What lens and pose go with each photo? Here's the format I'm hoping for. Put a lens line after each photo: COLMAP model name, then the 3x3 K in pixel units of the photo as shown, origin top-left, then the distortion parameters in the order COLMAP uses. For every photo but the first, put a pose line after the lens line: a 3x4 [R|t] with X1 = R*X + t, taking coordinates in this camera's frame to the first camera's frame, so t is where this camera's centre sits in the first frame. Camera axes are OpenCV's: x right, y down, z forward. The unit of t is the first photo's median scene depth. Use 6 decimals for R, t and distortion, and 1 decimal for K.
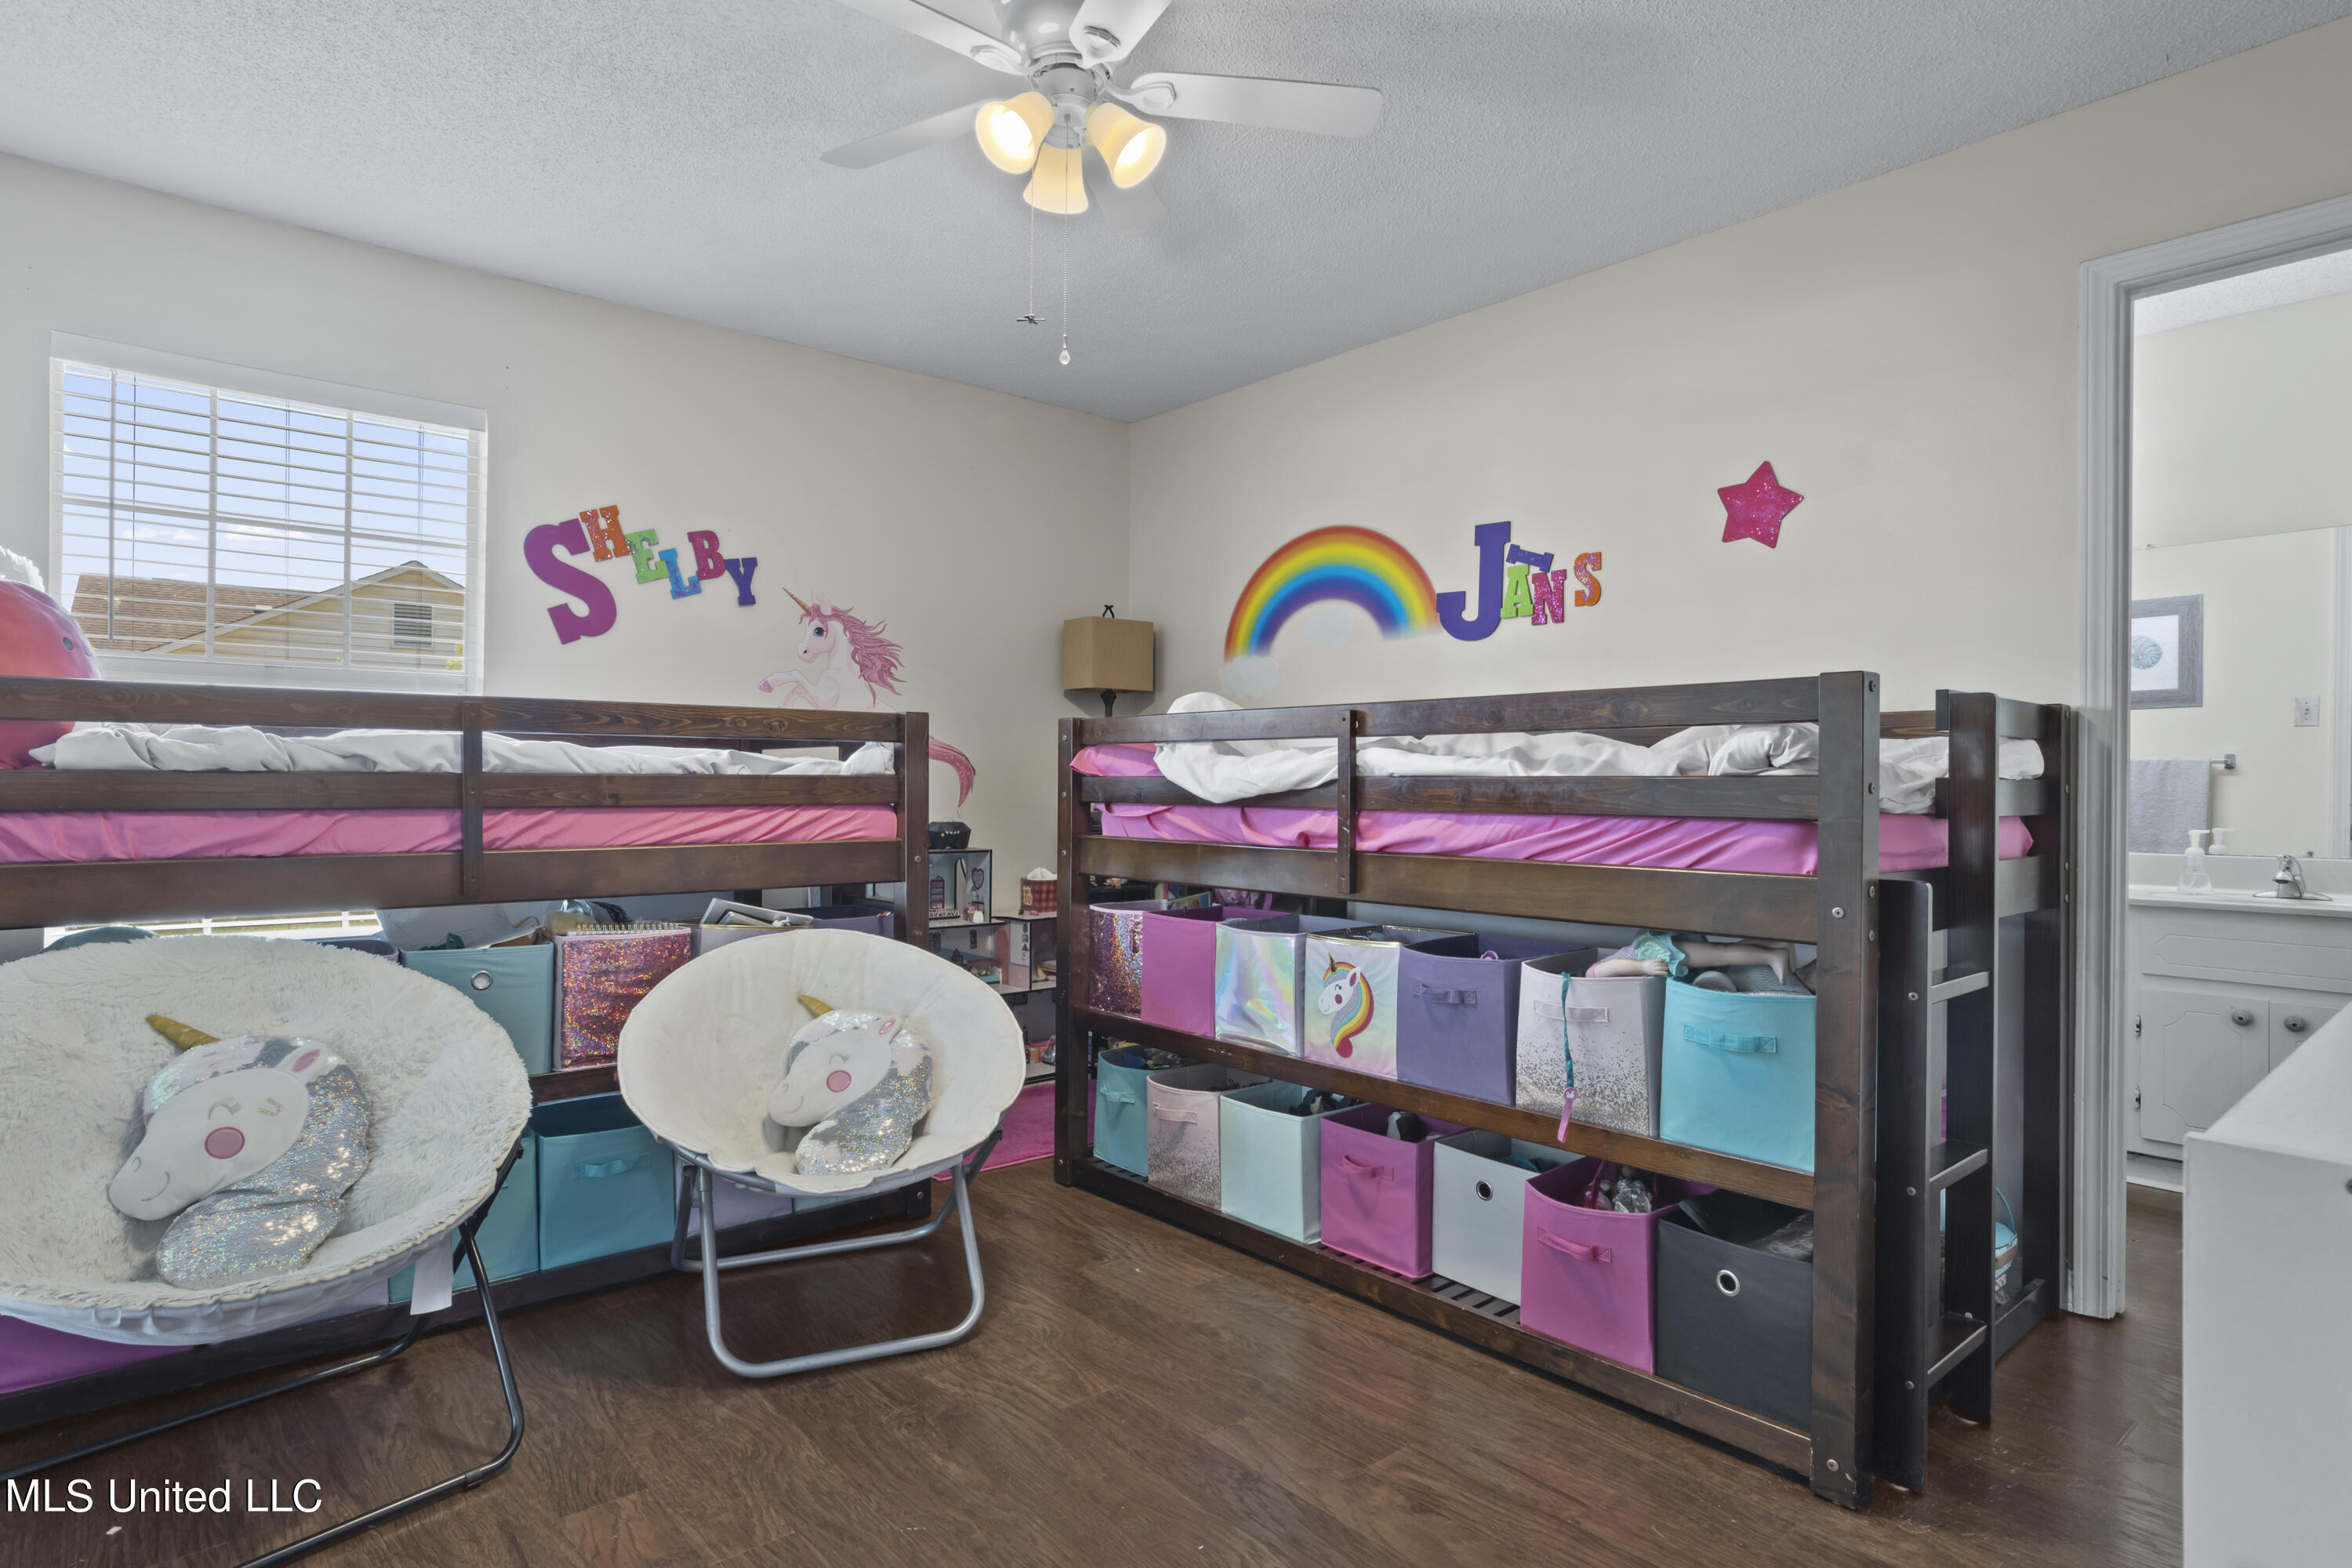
lens RADIAL K [[1259.5, 0, 1180.1], [0, 1259.5, 780.8], [0, 0, 1]] dist [0.000932, 0.000017]
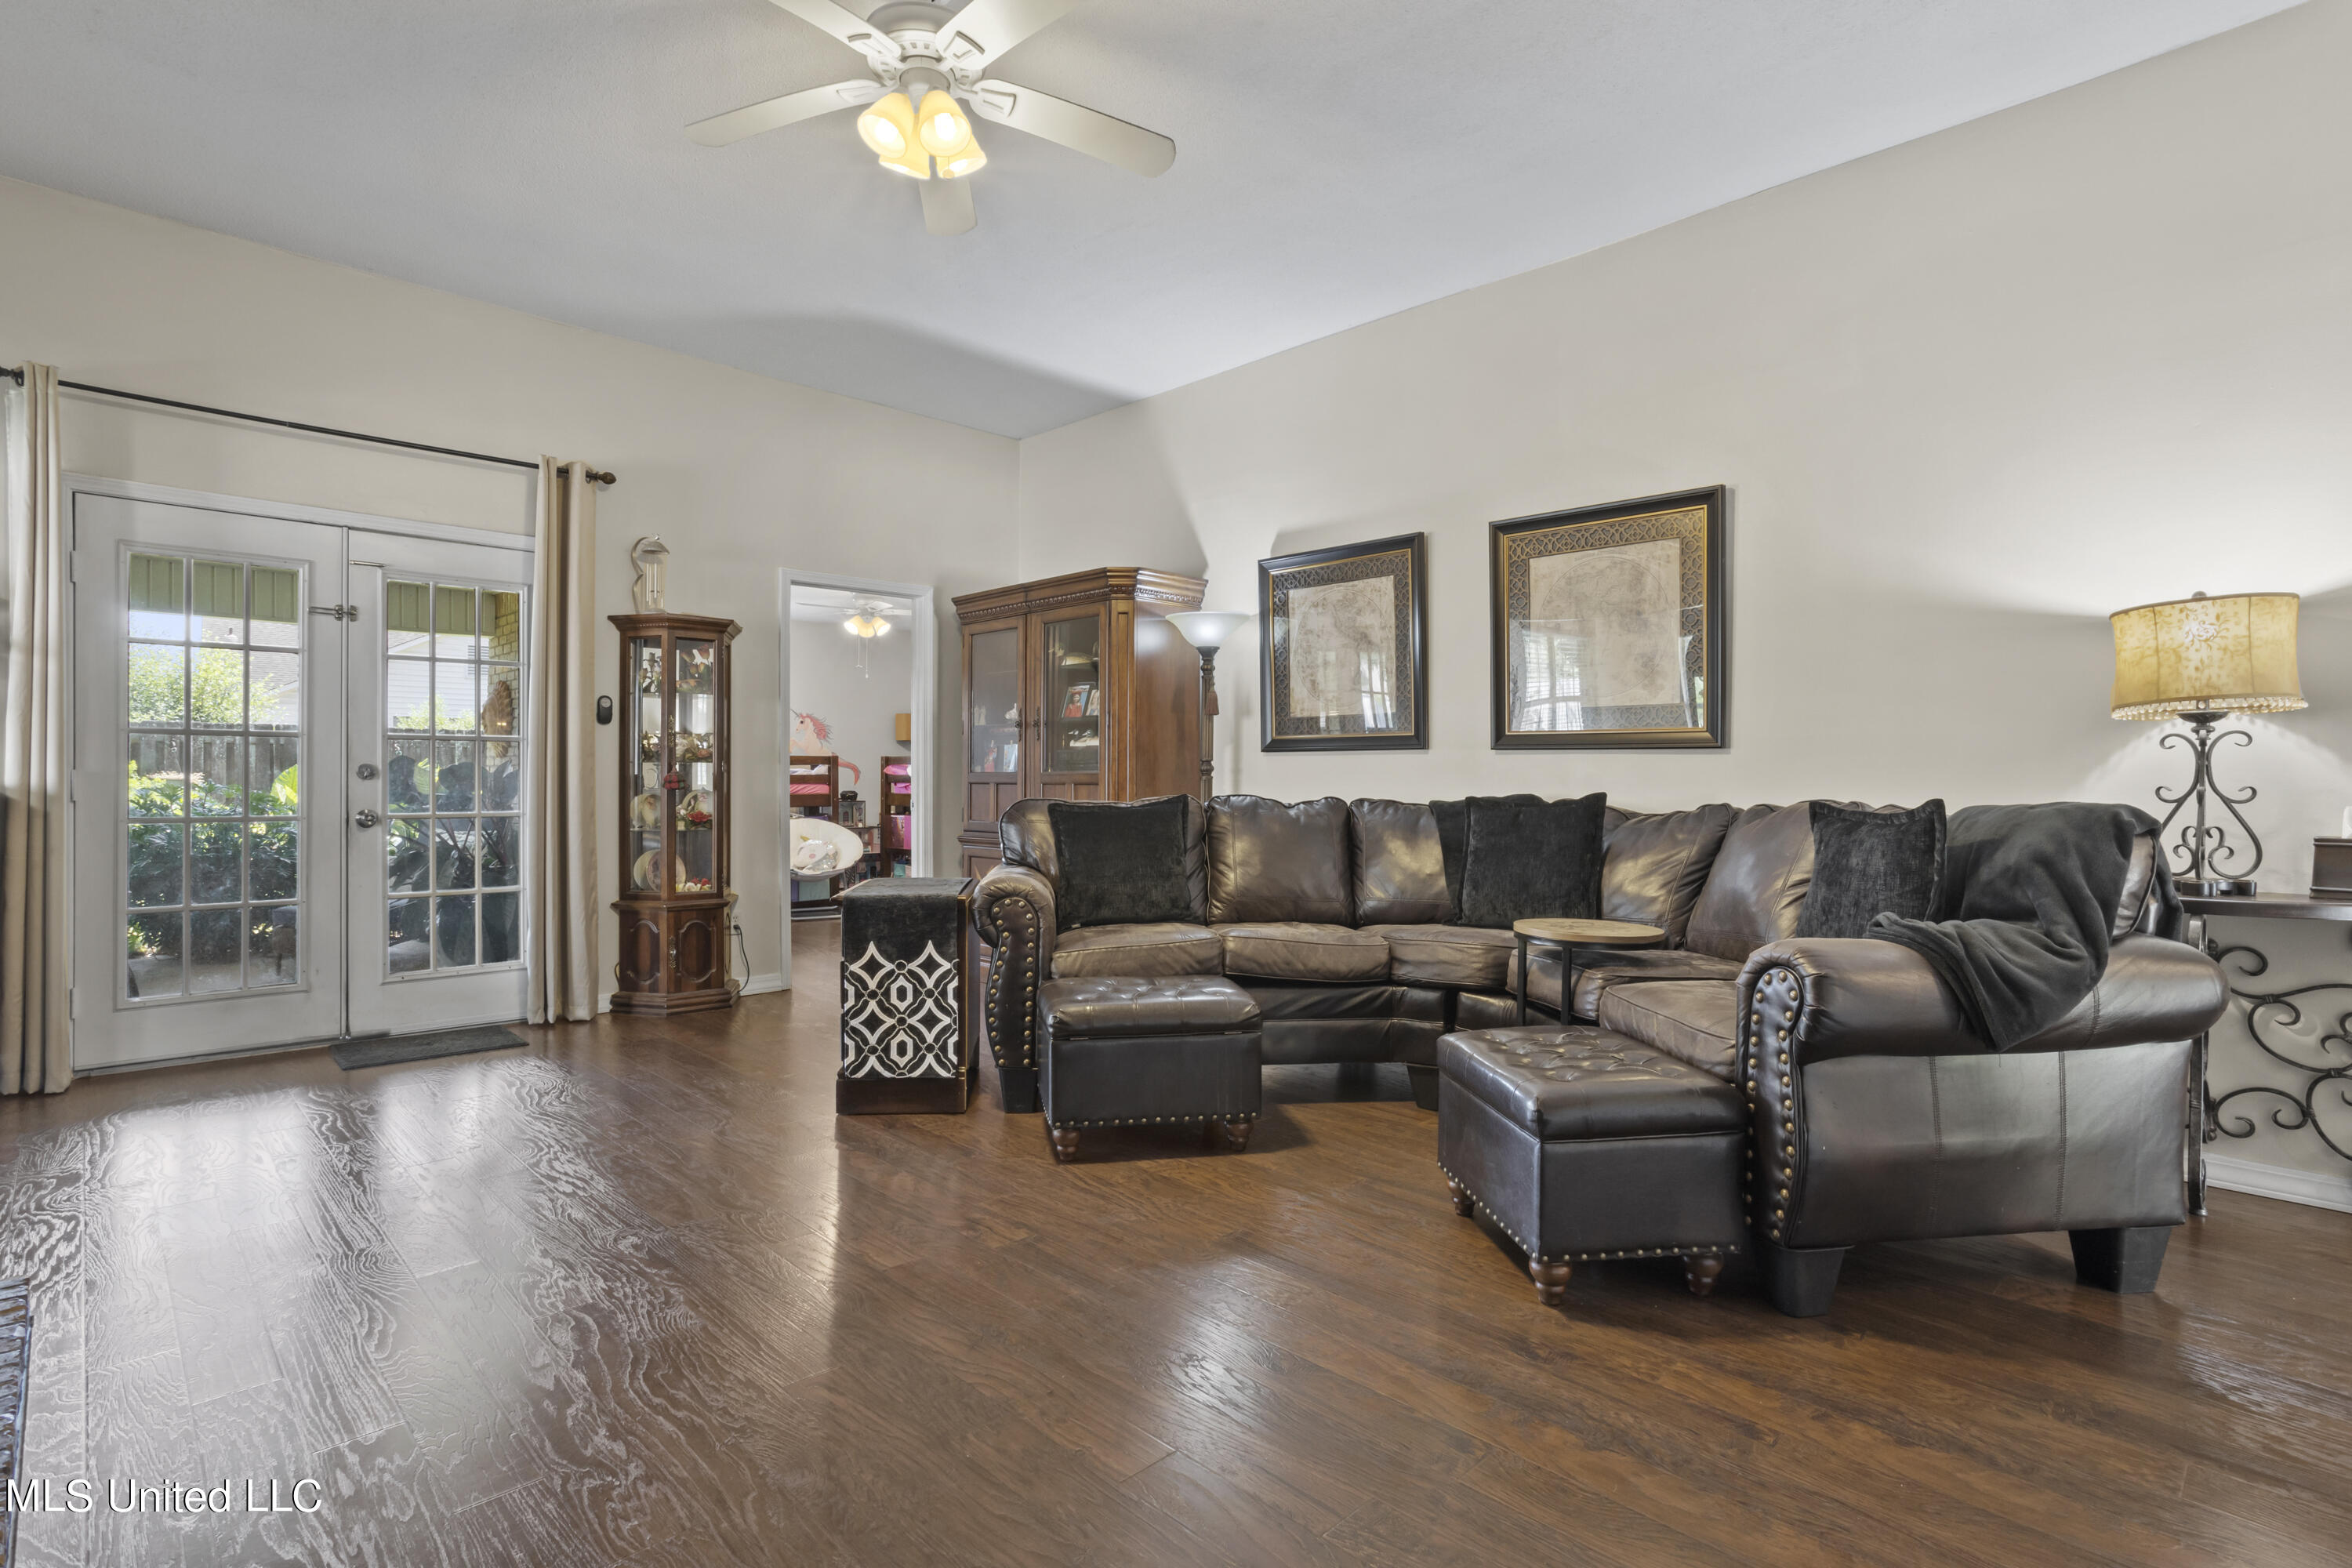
lens RADIAL K [[1133.2, 0, 1166.0], [0, 1133.2, 786.3], [0, 0, 1]] dist [-0.024097, 0.006272]
pose [[0.998305, 0.000496, 0.058191, 0.464952], [-0.001068, 0.999951, 0.009796, -0.002917], [-0.058184, -0.009841, 0.998257, -1.925569]]
